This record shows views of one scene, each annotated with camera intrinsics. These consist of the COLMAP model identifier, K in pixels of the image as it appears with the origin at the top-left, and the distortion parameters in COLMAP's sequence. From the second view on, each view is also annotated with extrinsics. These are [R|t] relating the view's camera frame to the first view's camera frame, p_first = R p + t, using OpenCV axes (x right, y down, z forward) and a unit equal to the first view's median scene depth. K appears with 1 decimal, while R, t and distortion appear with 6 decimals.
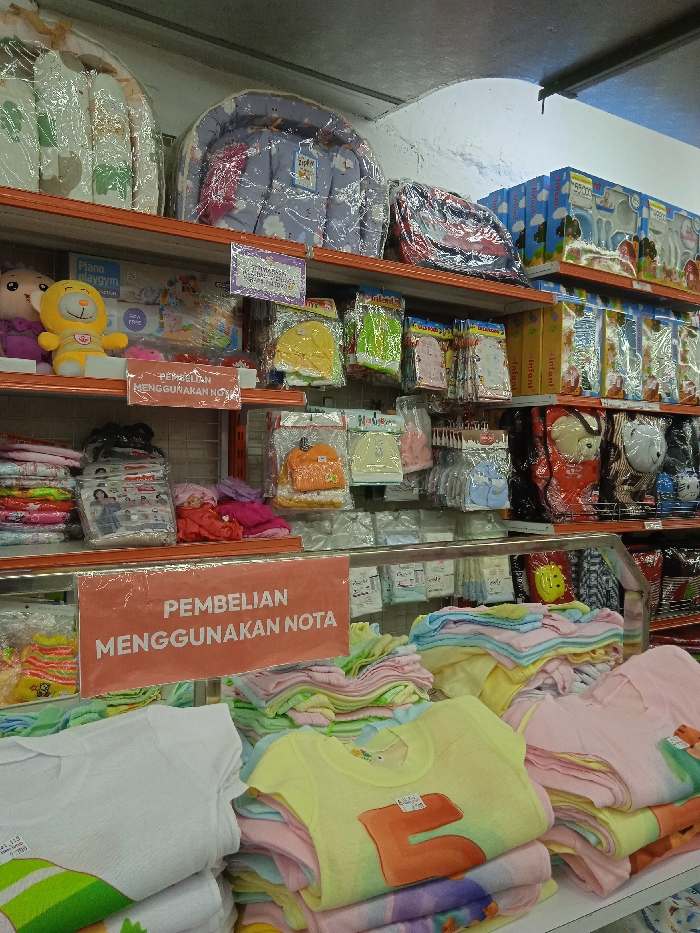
lens RADIAL K [[766.4, 0, 351.4], [0, 766.4, 462.5], [0, 0, 1]] dist [0.016056, -0.042099]
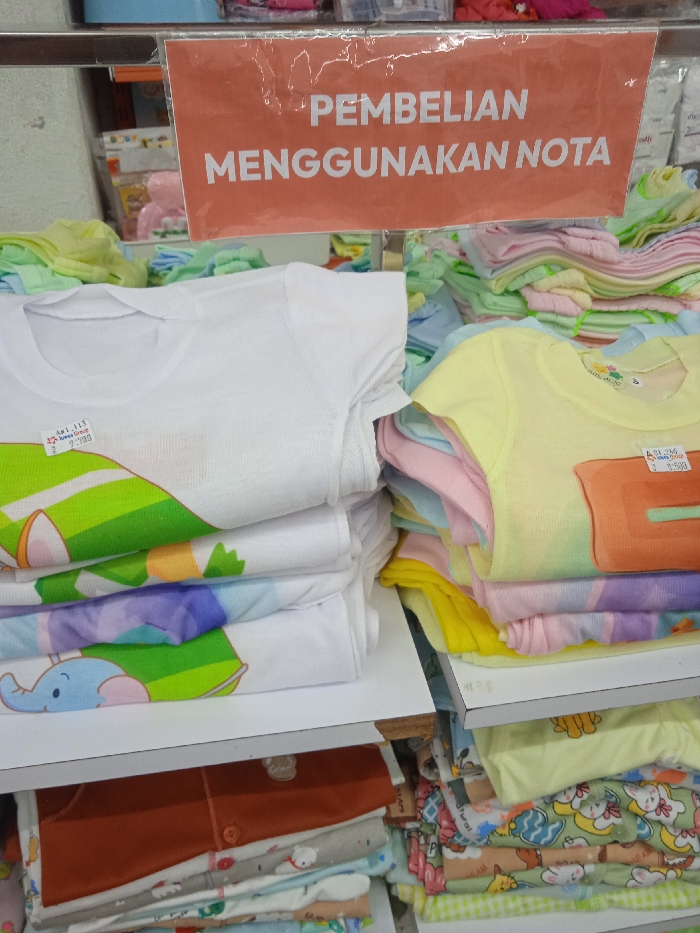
lens RADIAL K [[766.4, 0, 351.4], [0, 766.4, 462.5], [0, 0, 1]] dist [0.016056, -0.042099]
pose [[0.921525, 0.206941, -0.328584, 0.042692], [0.006802, 0.837437, 0.546491, 0.086614], [0.388260, -0.505840, 0.770311, 0.375332]]
